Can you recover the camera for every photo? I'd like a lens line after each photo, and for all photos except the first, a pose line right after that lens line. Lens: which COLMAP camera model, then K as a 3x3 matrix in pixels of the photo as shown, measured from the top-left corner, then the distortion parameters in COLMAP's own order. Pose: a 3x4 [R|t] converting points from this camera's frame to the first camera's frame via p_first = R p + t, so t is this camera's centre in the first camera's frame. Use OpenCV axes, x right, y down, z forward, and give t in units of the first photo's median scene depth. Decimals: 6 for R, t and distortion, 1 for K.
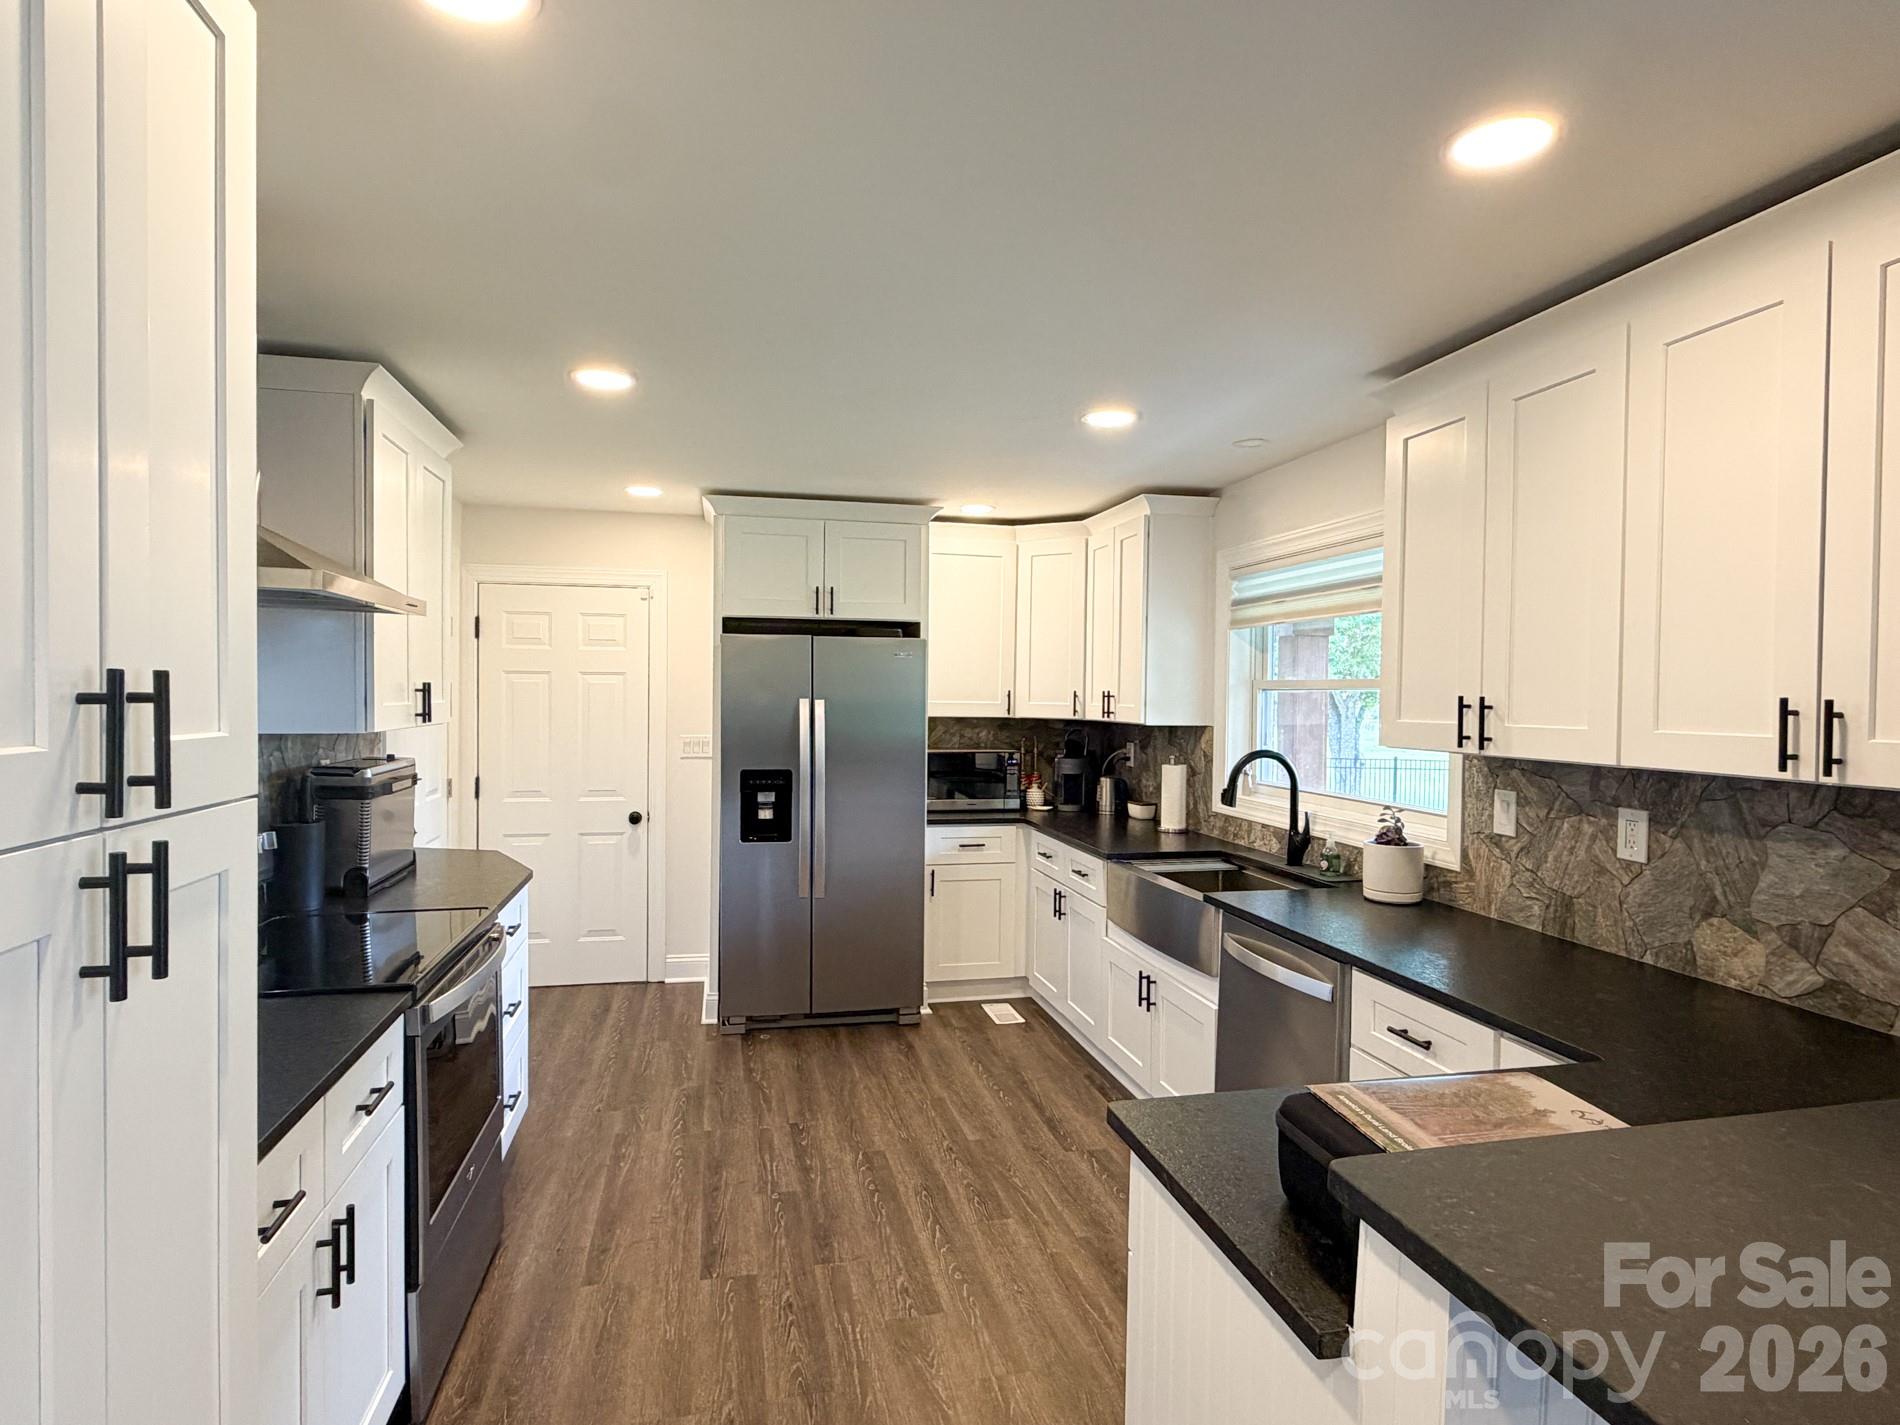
lens RADIAL K [[1002.2, 0, 950.0], [0, 1002.2, 712.5], [0, 0, 1]] dist [-0.000561, -0.000022]
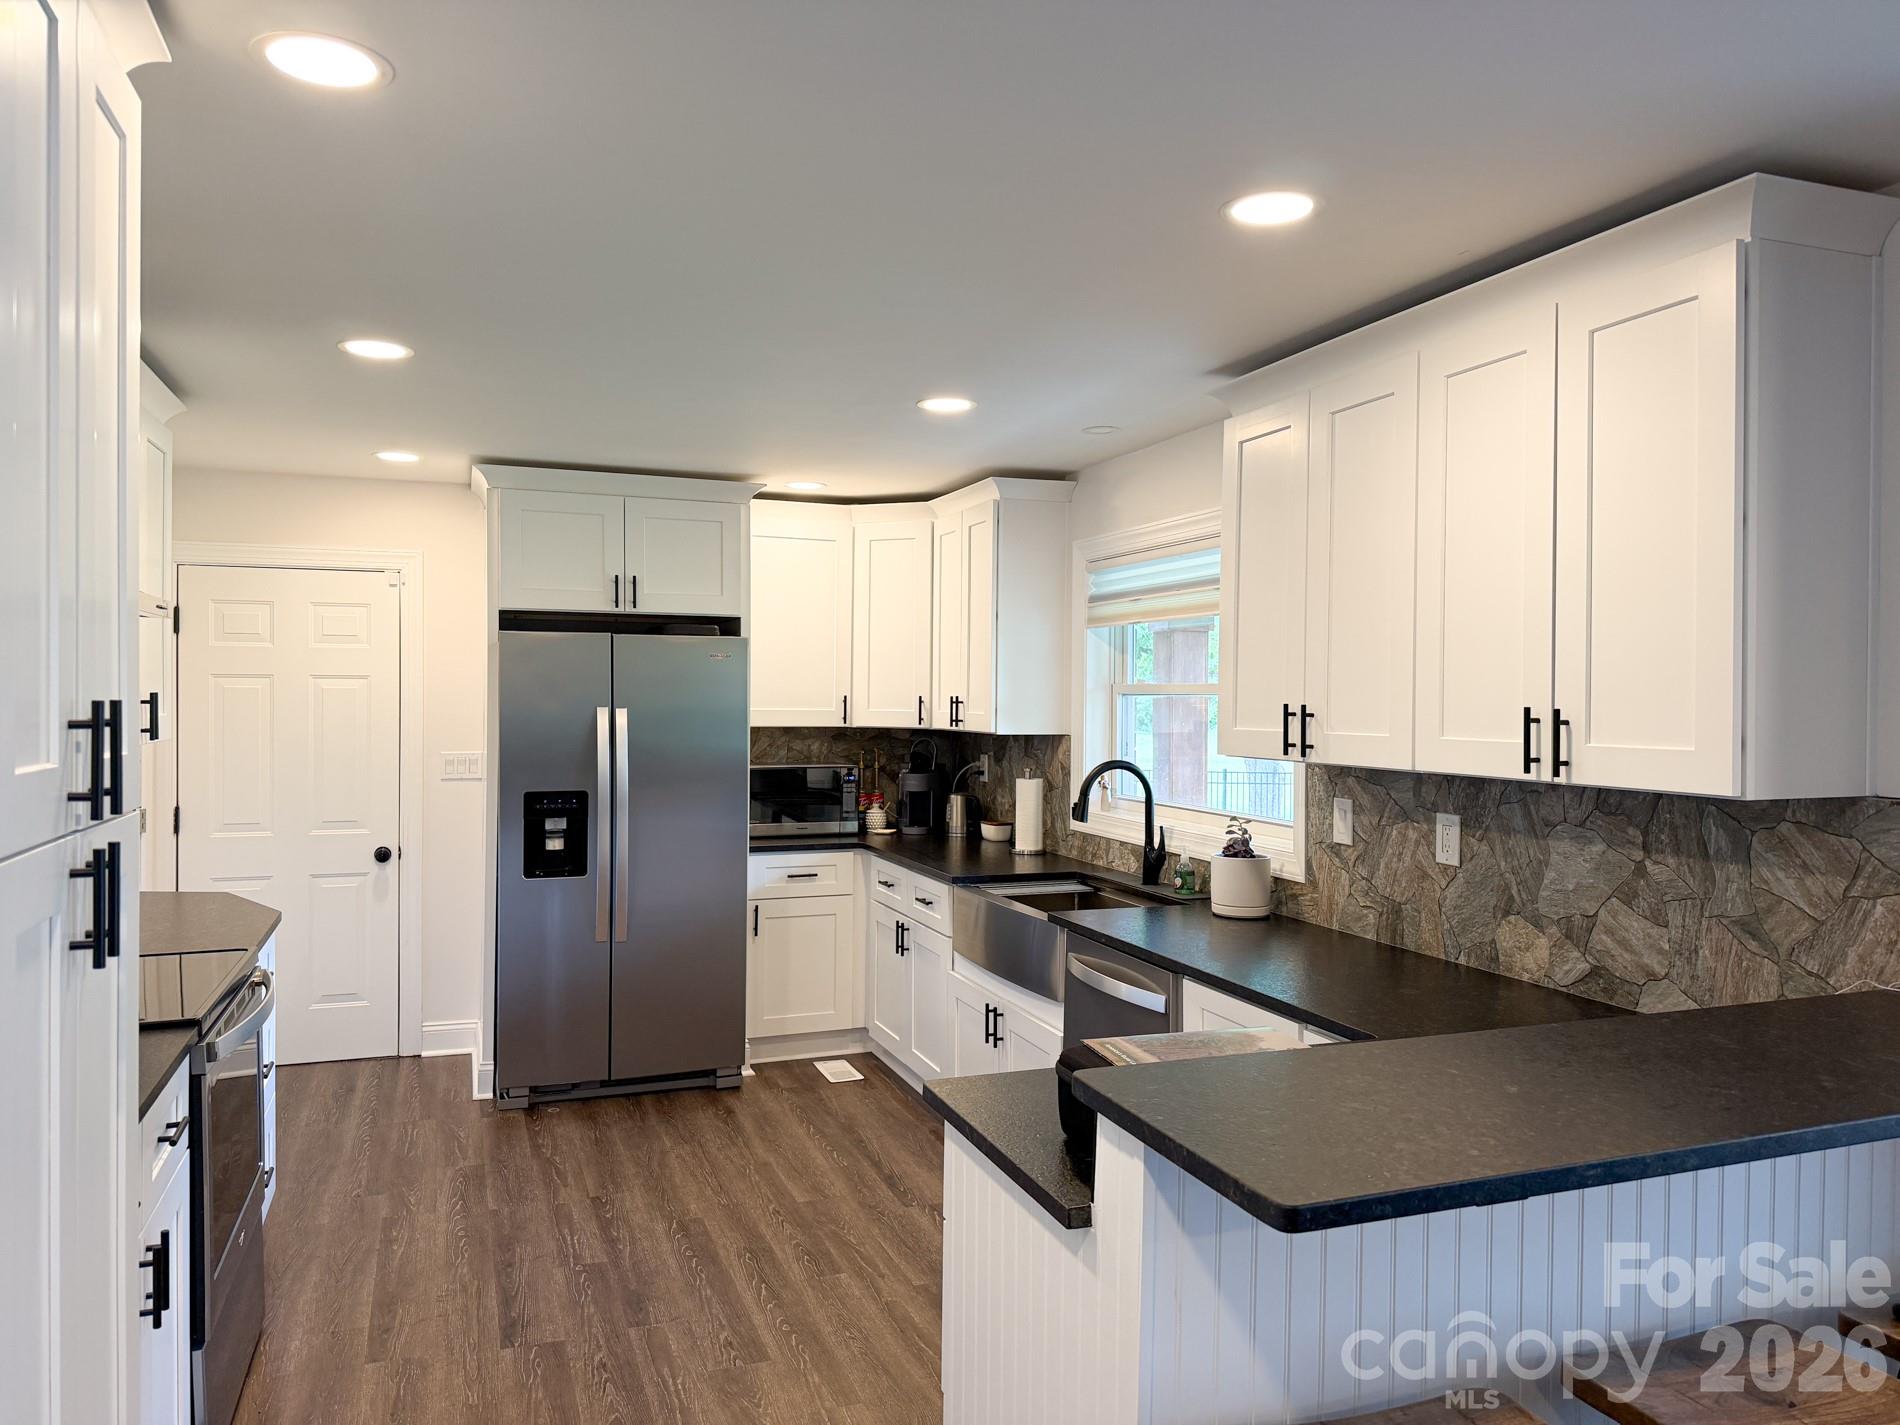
lens RADIAL K [[1333.9, 0, 950.0], [0, 1333.9, 712.5], [0, 0, 1]] dist [0.147183, -0.249876]
pose [[0.991458, -0.006482, 0.130265, -0.001533], [0.006966, 0.999970, -0.003255, -0.004406], [-0.130240, 0.004134, 0.991474, -0.223908]]
